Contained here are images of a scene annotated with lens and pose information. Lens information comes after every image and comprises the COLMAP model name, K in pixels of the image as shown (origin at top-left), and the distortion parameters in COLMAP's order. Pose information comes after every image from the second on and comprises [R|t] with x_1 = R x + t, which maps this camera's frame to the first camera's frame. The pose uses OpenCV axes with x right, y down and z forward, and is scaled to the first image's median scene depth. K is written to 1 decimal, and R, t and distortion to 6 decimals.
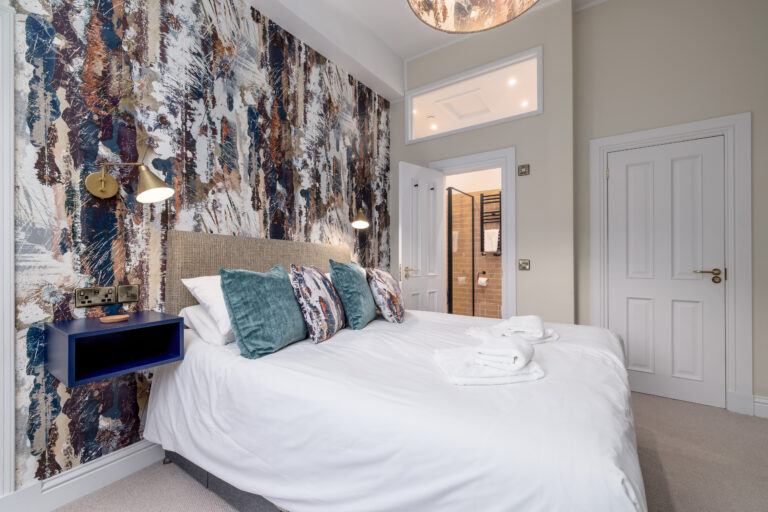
lens RADIAL K [[332.9, 0, 413.2], [0, 332.9, 252.5], [0, 0, 1]] dist [-0.001901, 0.000101]
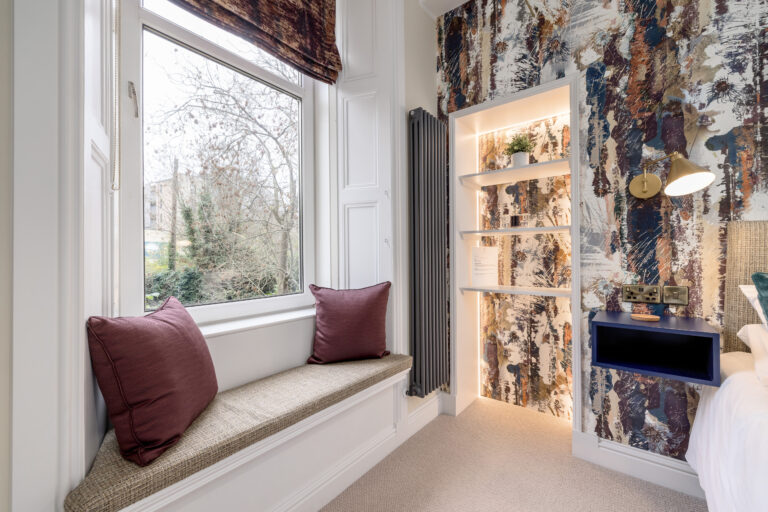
lens RADIAL K [[332.9, 0, 381.1], [0, 332.9, 254.1], [0, 0, 1]] dist [-0.001901, 0.000101]
pose [[-0.170148, -0.003466, -0.985412, 0.228048], [0.014712, 0.999873, -0.006057, 0.001953], [0.985309, -0.015528, -0.170075, 0.395867]]
